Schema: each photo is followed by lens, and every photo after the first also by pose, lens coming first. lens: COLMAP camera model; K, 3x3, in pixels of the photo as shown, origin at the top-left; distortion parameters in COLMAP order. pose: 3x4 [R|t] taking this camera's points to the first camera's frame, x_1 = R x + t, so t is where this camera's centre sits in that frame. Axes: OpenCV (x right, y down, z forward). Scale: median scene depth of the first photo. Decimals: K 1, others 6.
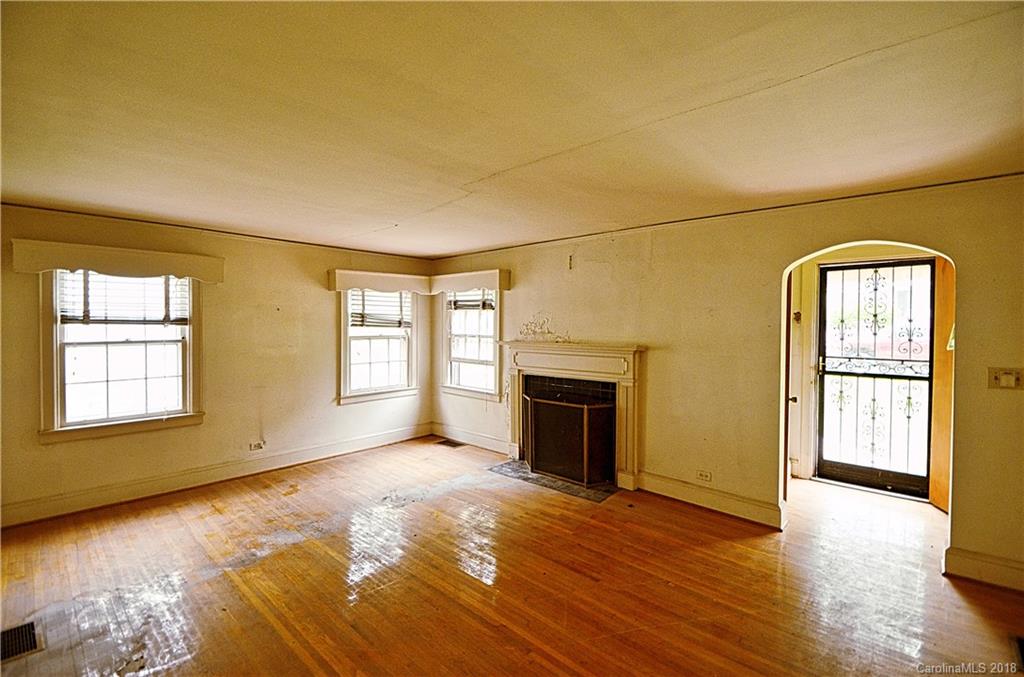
lens RADIAL K [[447.6, 0, 513.4], [0, 447.6, 332.5], [0, 0, 1]] dist [0.009884, -0.013381]
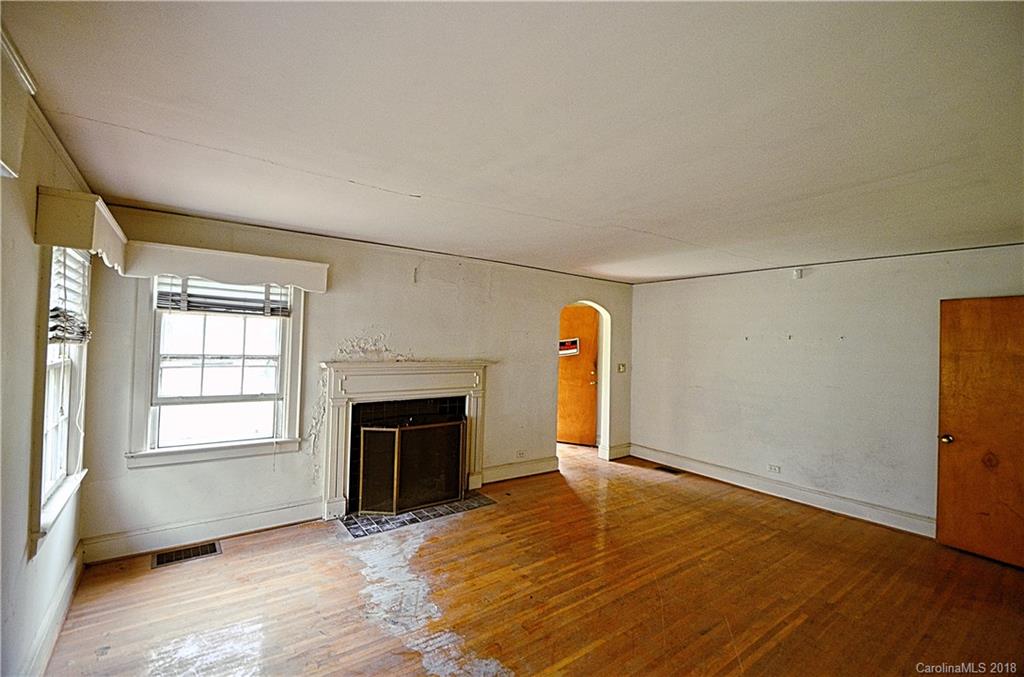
lens RADIAL K [[447.6, 0, 513.4], [0, 447.6, 332.5], [0, 0, 1]] dist [0.009884, -0.013381]
pose [[0.191206, 0.017999, 0.981385, -0.764282], [-0.010474, 0.999812, -0.016296, -0.023956], [-0.981494, -0.007163, 0.191358, 0.626808]]
